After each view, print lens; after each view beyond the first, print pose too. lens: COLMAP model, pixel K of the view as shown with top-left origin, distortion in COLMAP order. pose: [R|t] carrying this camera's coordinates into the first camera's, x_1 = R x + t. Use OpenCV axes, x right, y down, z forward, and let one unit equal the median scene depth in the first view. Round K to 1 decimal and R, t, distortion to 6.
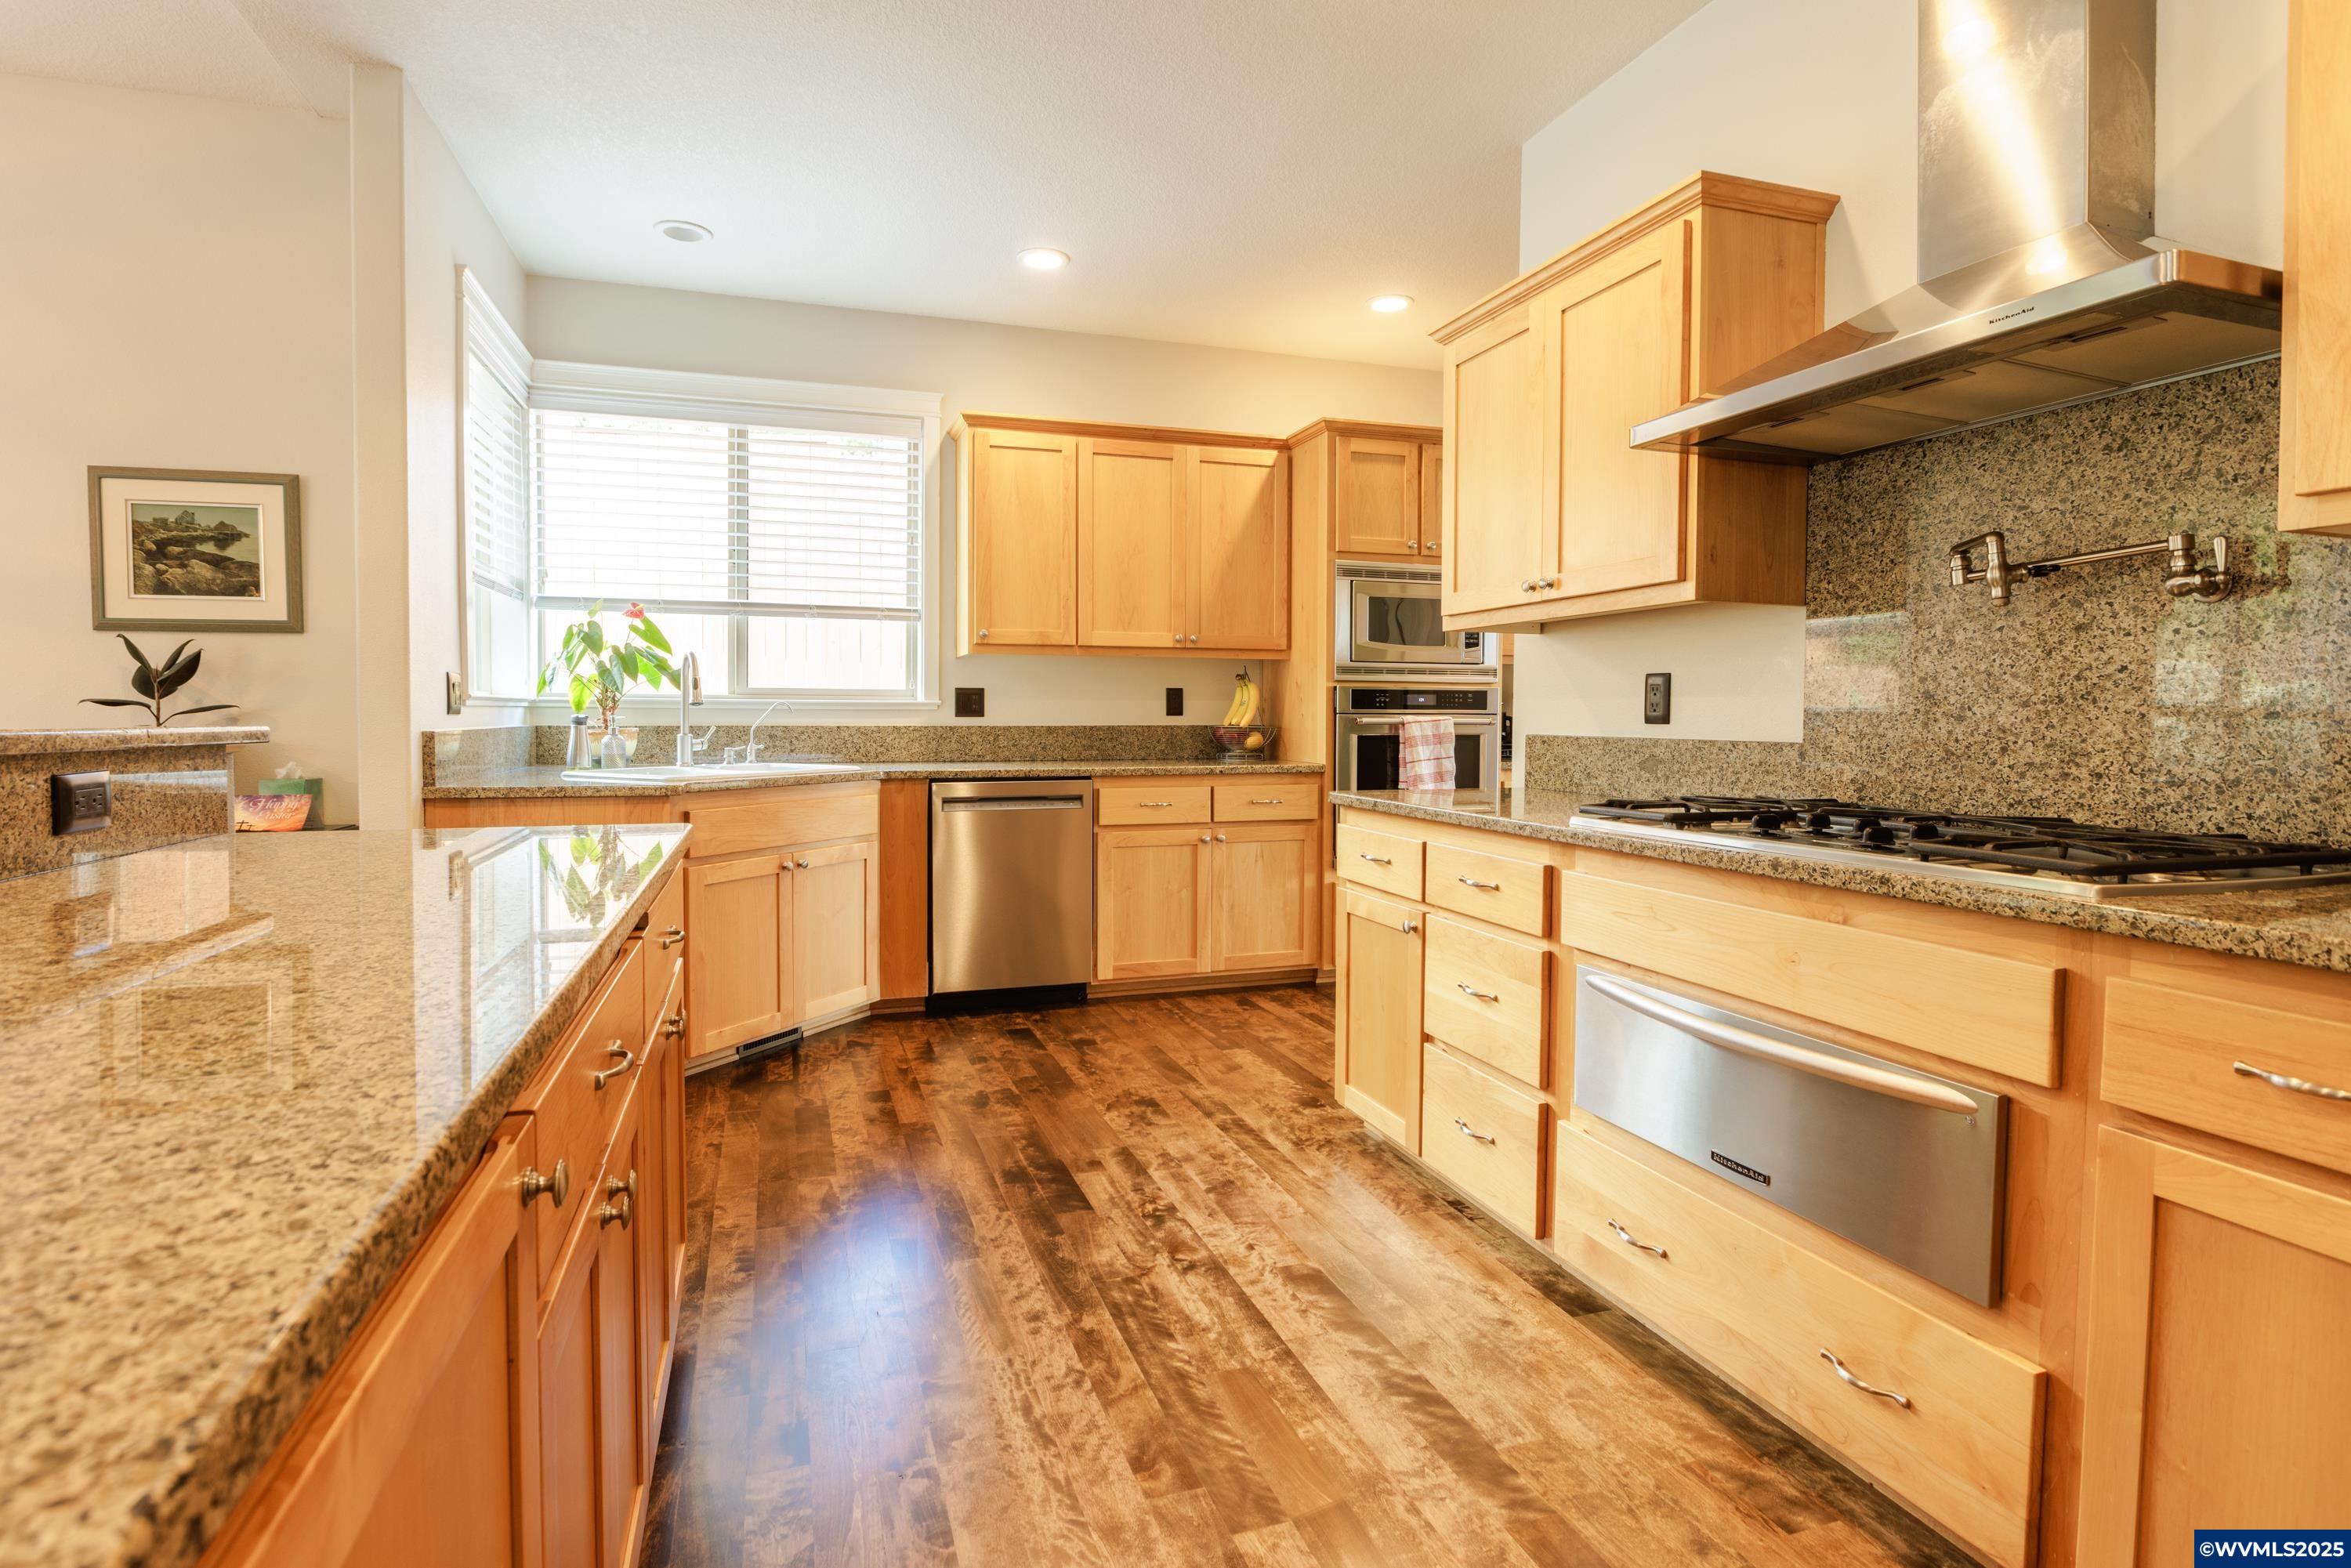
lens RADIAL K [[1069.1, 0, 1167.5], [0, 1069.1, 732.1], [0, 0, 1]] dist [-0.001288, -0.000252]
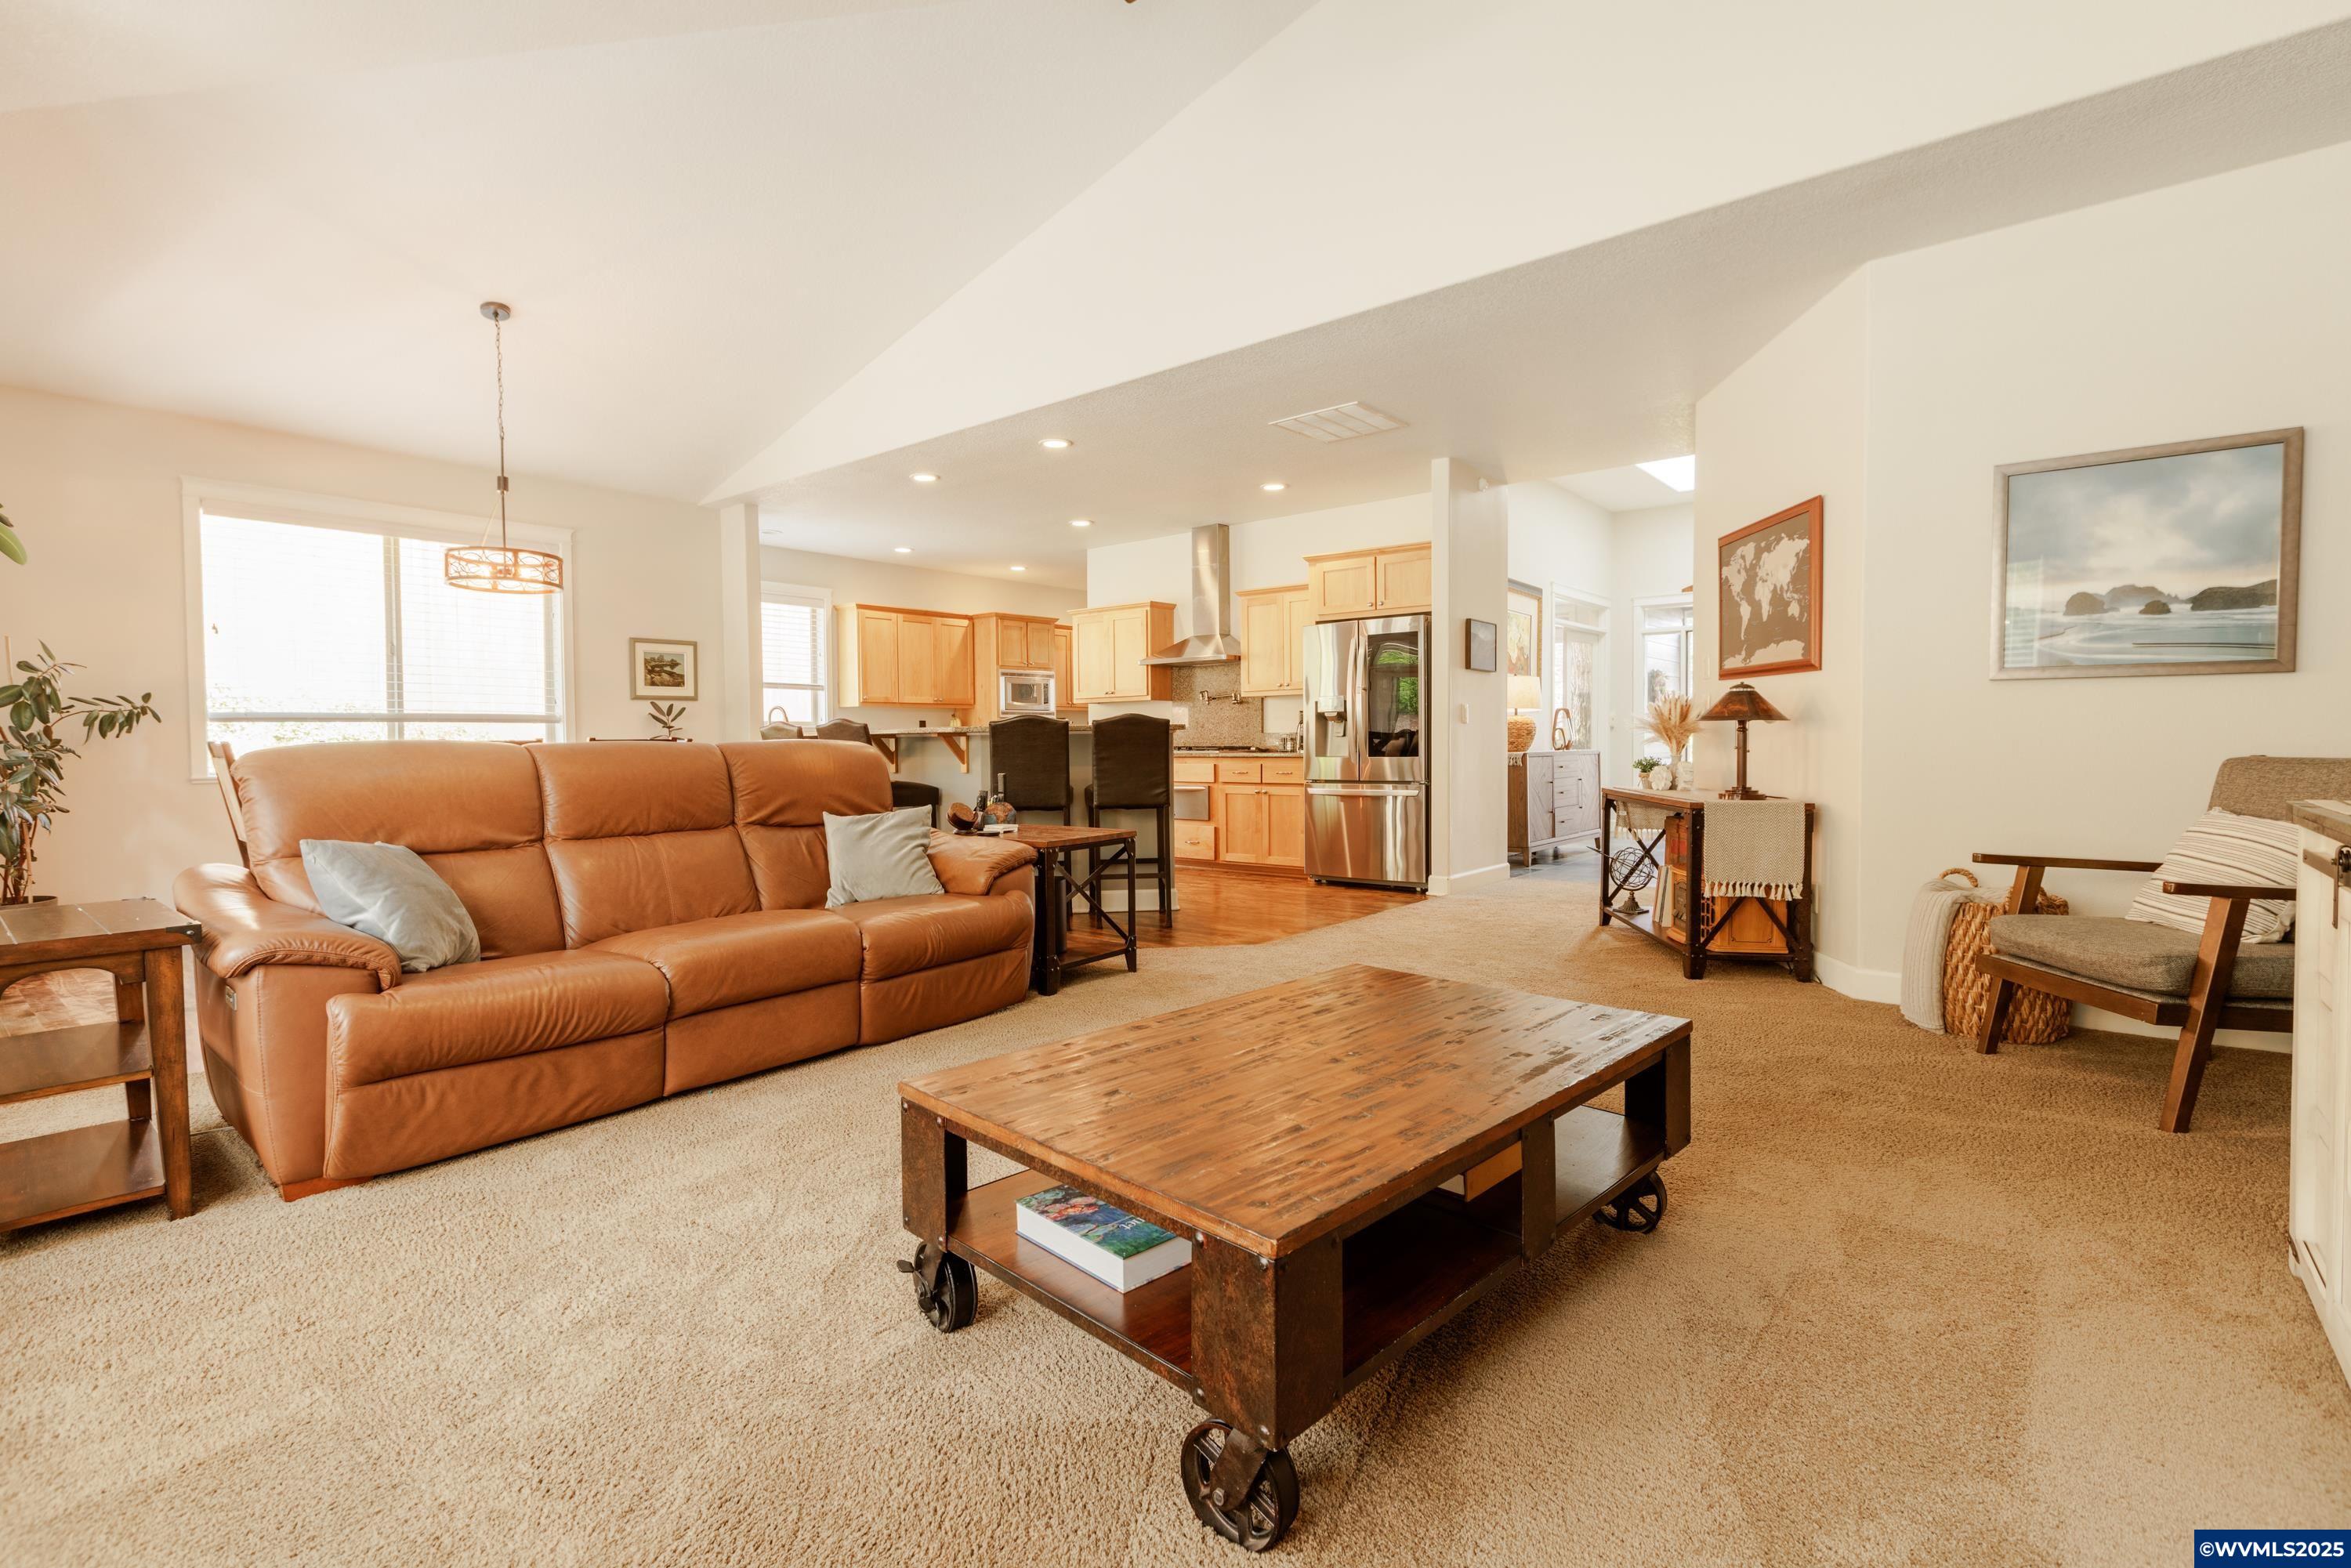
lens RADIAL K [[1069.1, 0, 1167.5], [0, 1069.1, 732.1], [0, 0, 1]] dist [-0.001288, -0.000252]
pose [[0.825935, -0.009048, 0.563692, -1.371539], [0.025573, 0.999443, -0.021428, 0.073411], [-0.563185, 0.032113, 0.825707, -1.885084]]
